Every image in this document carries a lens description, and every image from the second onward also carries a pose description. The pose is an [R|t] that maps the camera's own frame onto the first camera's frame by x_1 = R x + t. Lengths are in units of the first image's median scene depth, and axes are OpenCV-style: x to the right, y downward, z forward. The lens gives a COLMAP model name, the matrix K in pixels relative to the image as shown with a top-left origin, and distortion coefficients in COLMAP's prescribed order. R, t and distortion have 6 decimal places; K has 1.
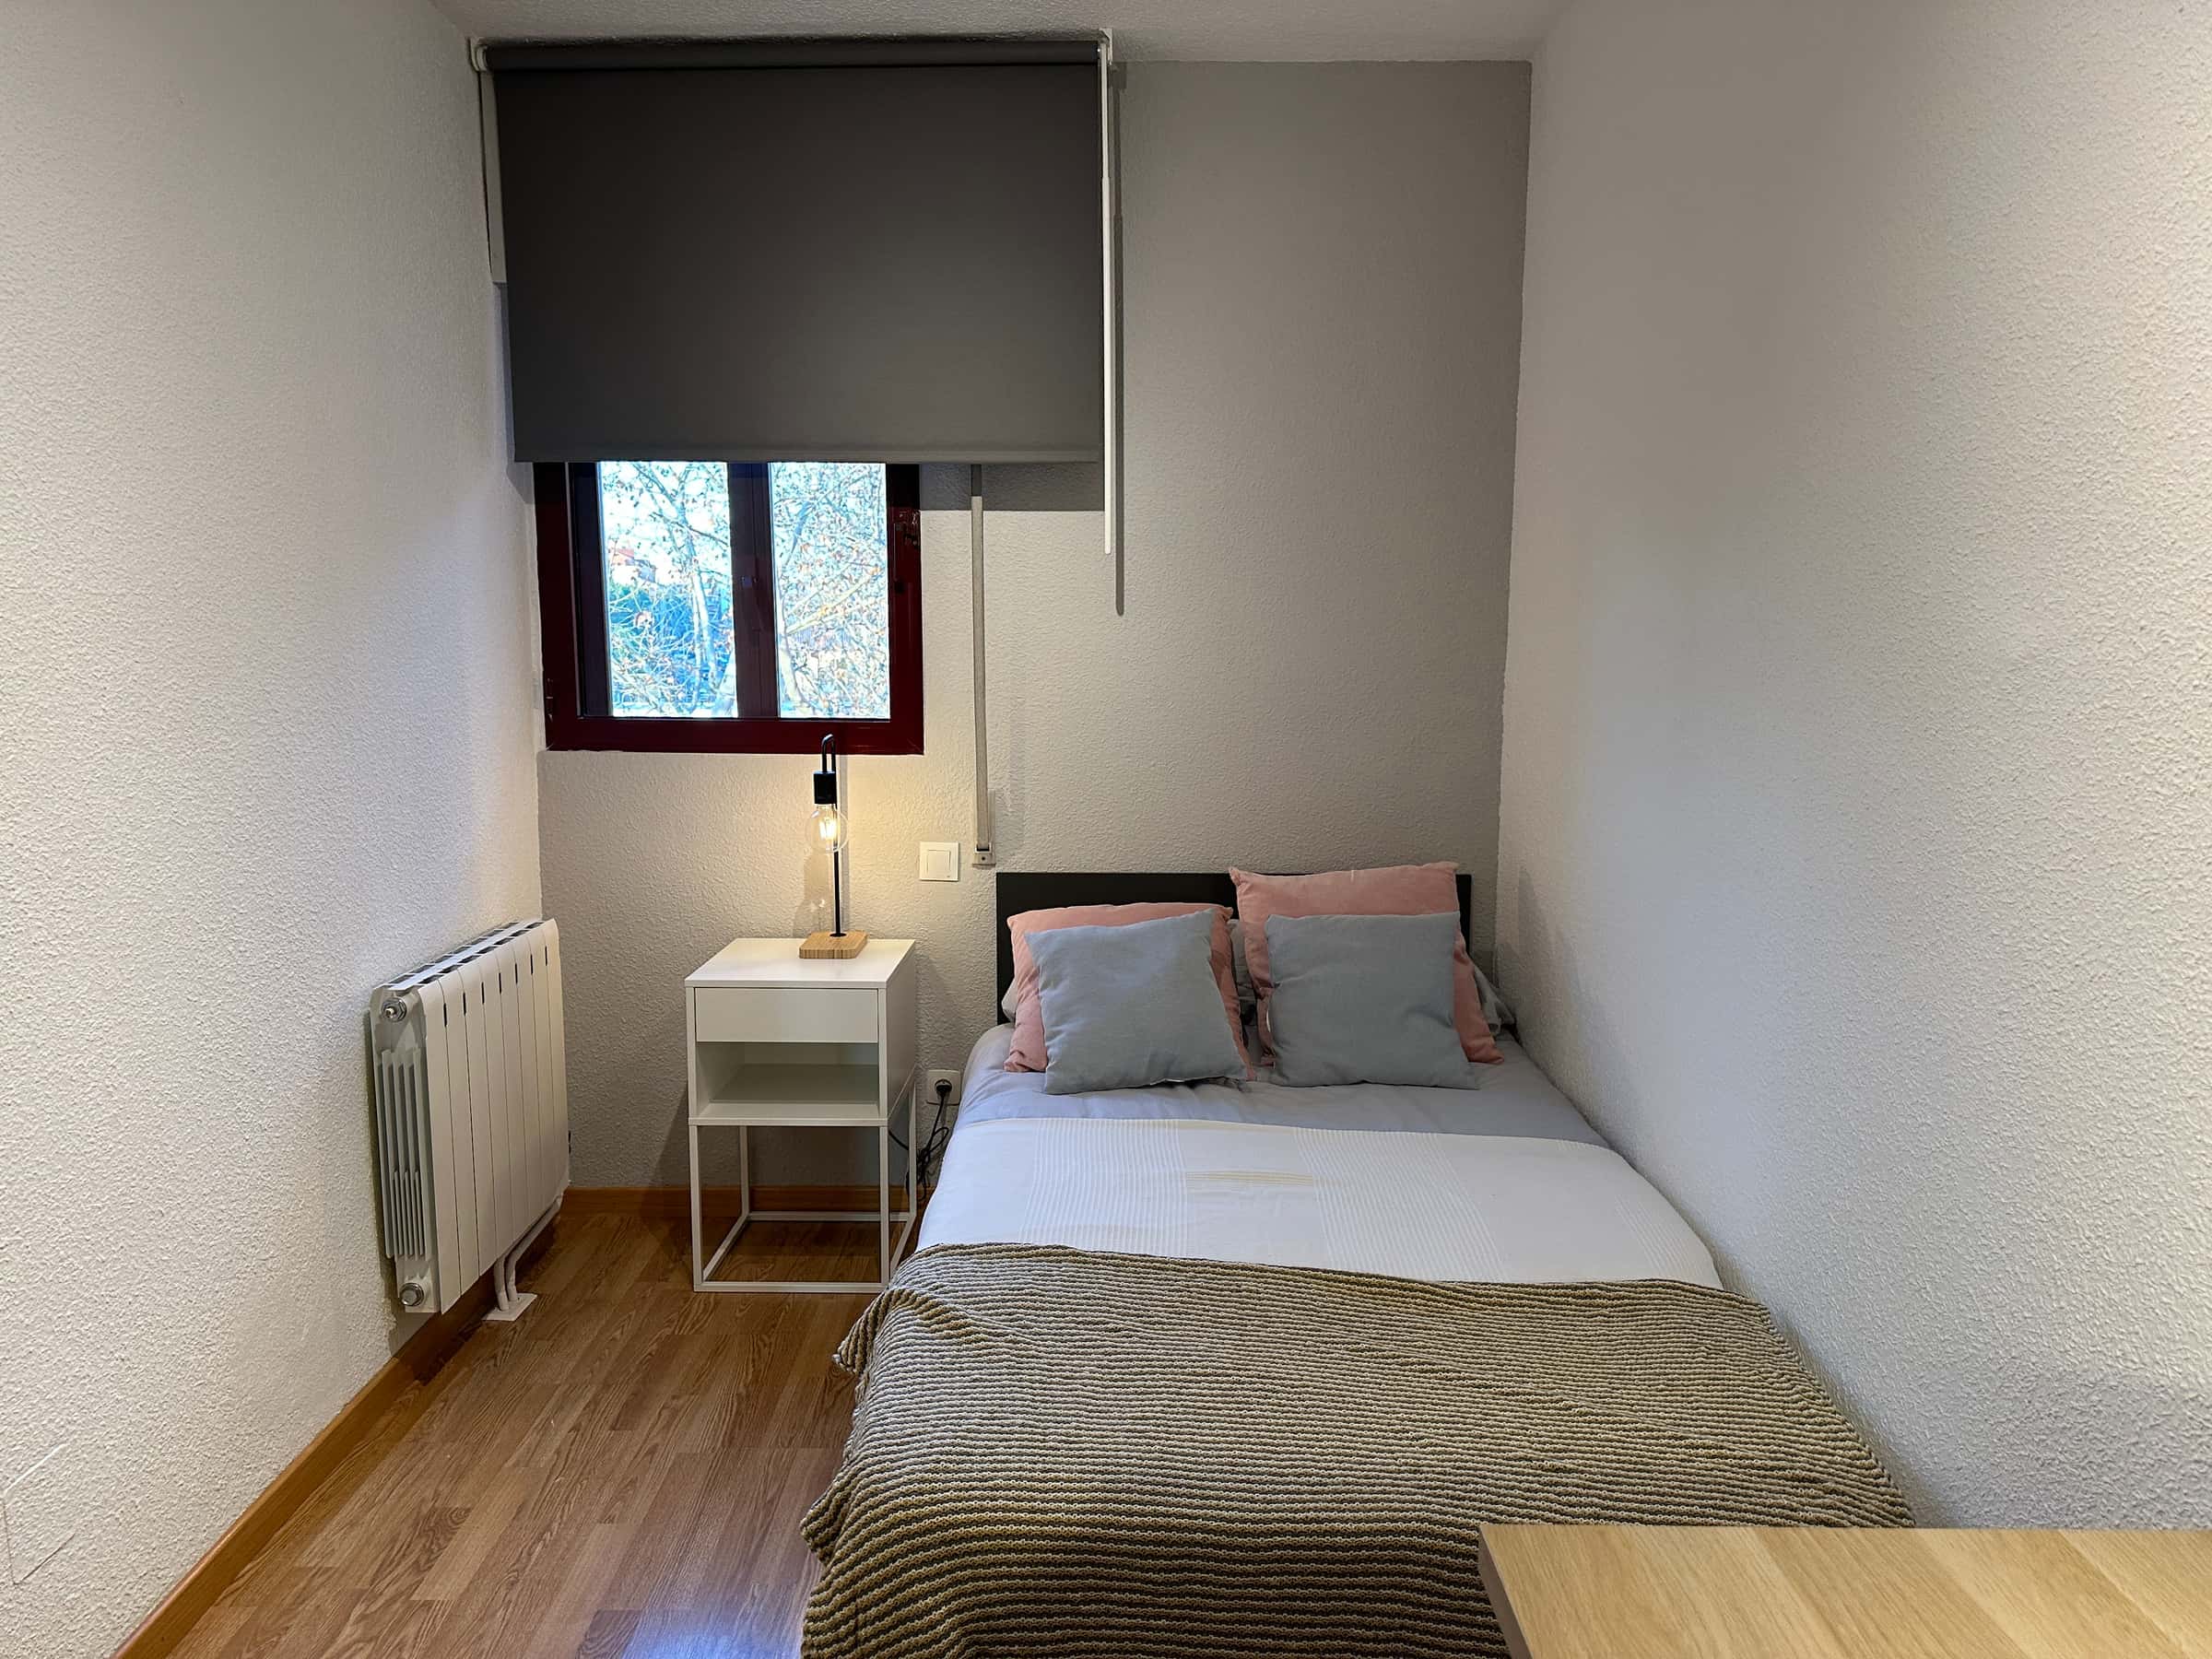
lens RADIAL K [[1506.7, 0, 1103.3], [0, 1506.7, 854.9], [0, 0, 1]] dist [-0.000471, -0.000633]
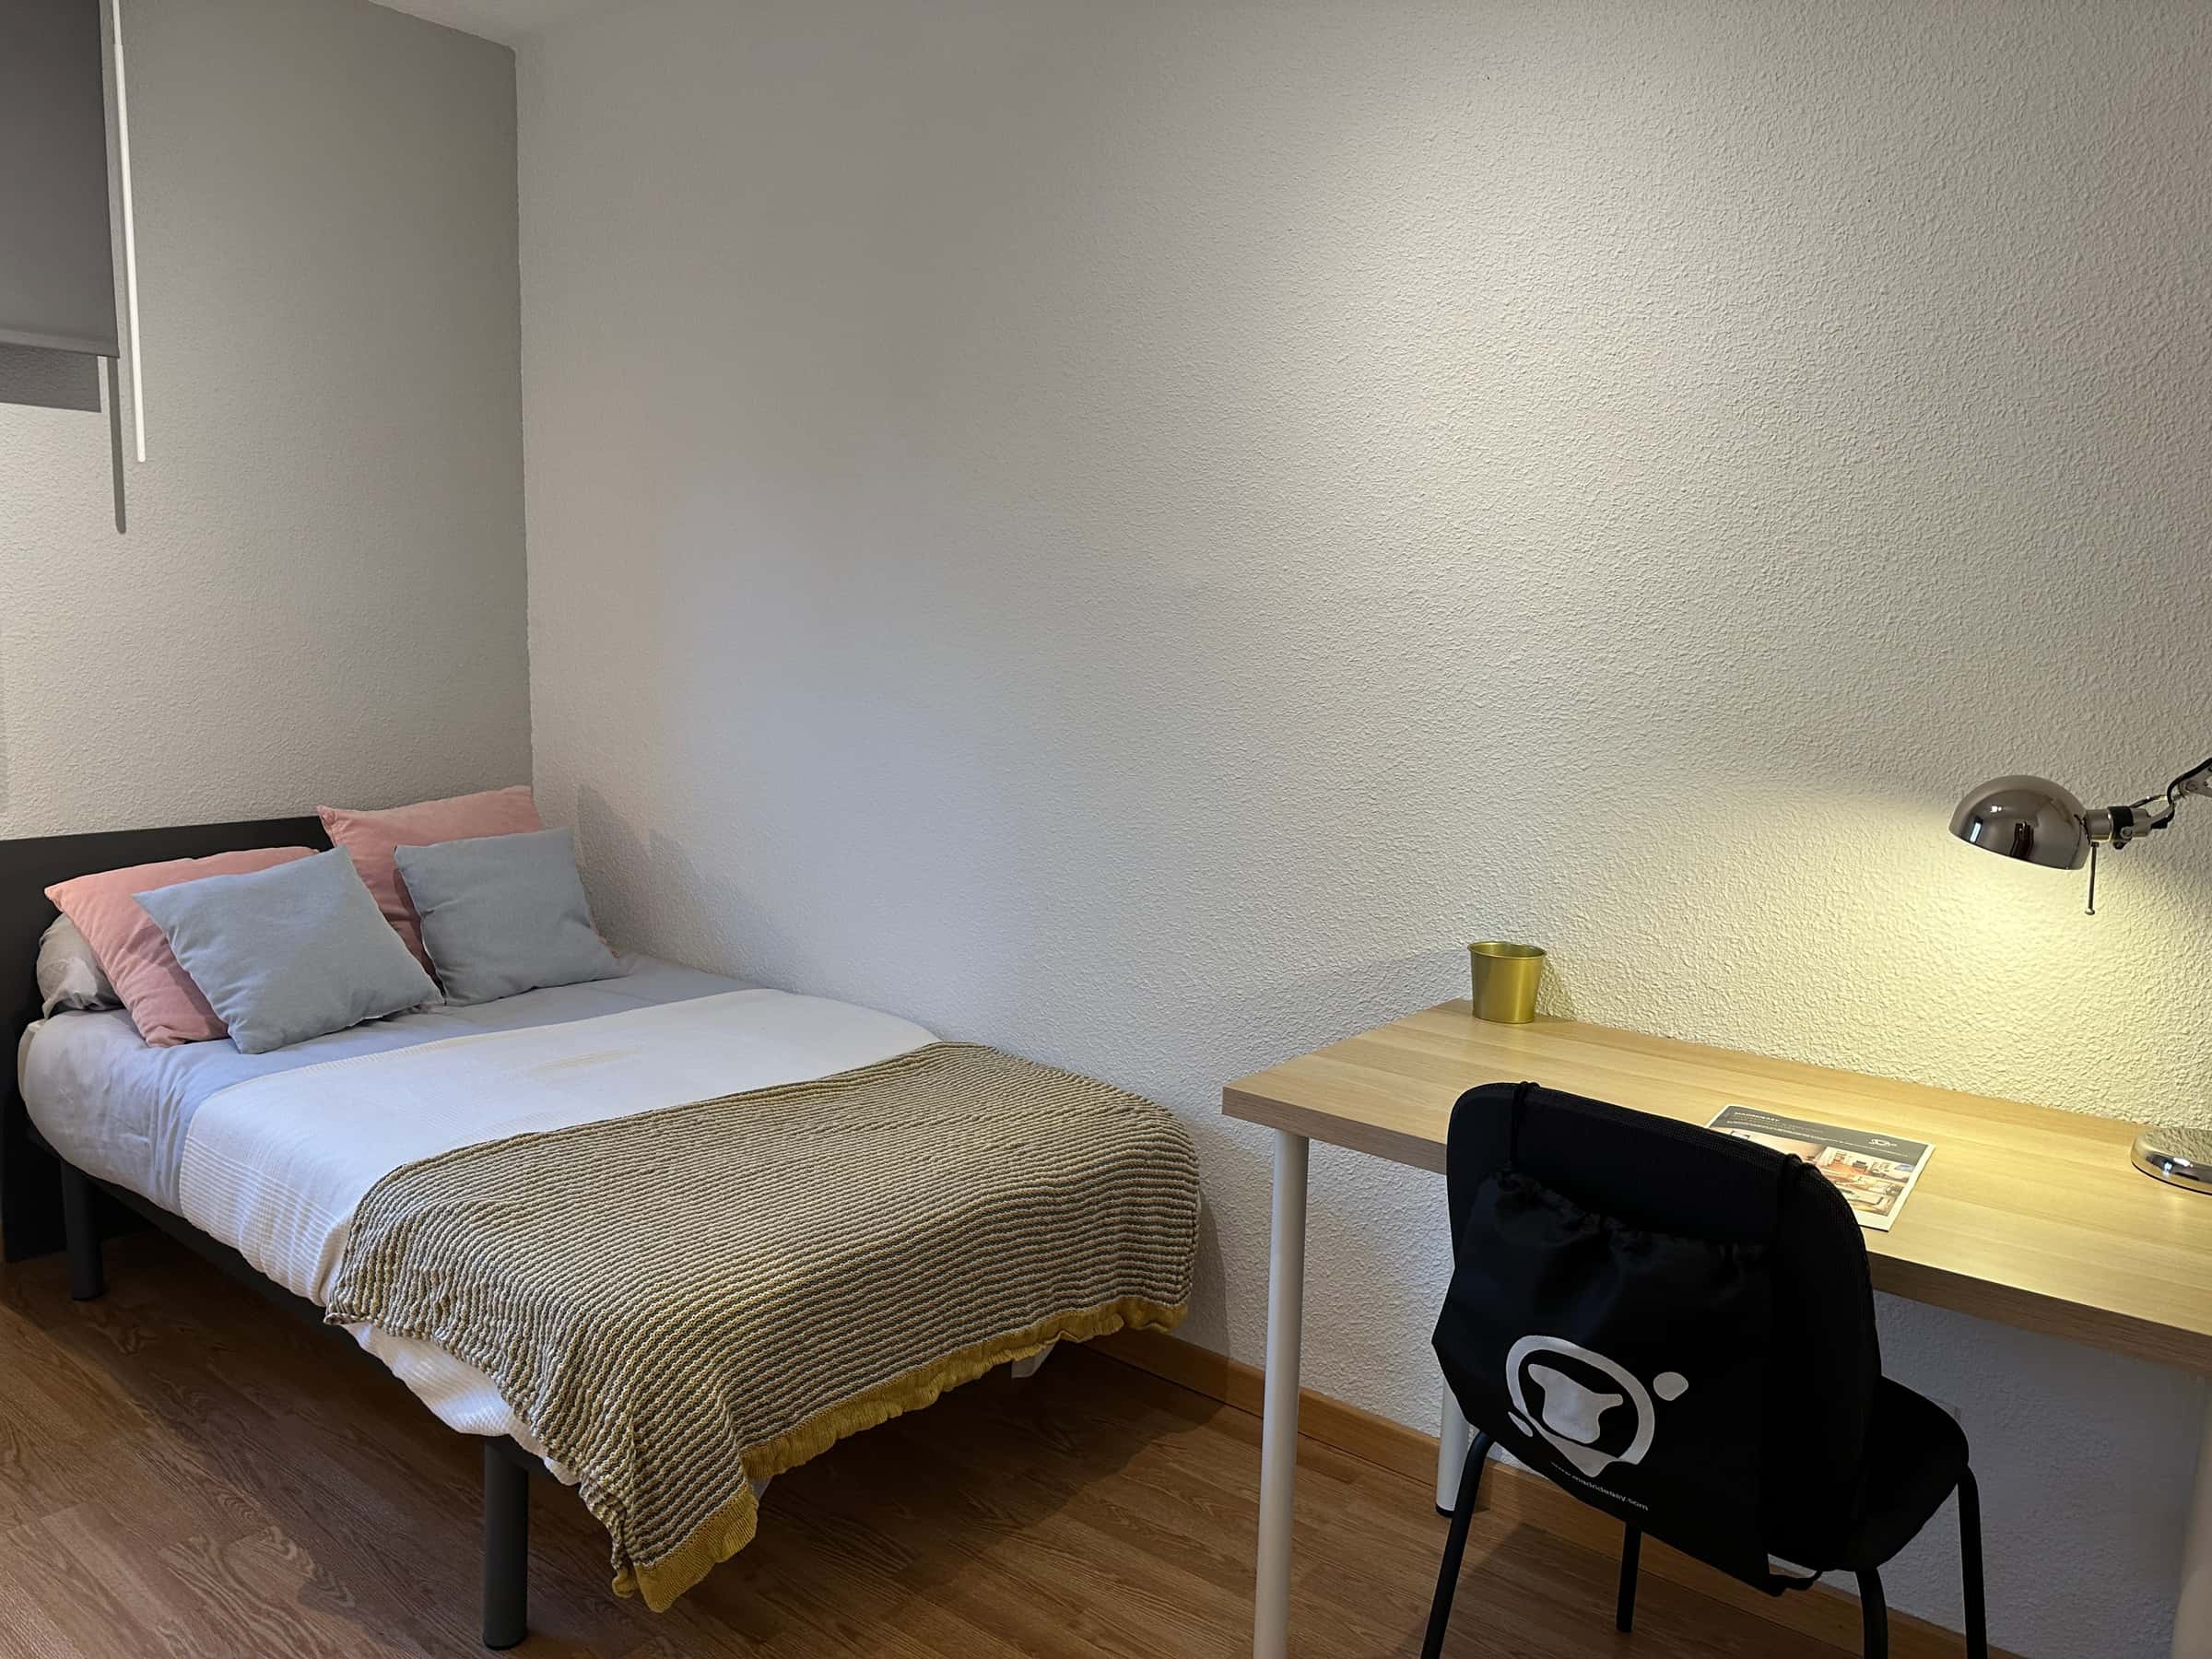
lens RADIAL K [[1546.0, 0, 1106.0], [0, 1546.0, 829.5], [0, 0, 1]] dist [0.002362, 0.001408]
pose [[0.587522, -0.088383, 0.804367, -0.628489], [0.092779, 0.994820, 0.041542, 0.043179], [-0.803872, 0.050222, 0.592679, 0.033697]]
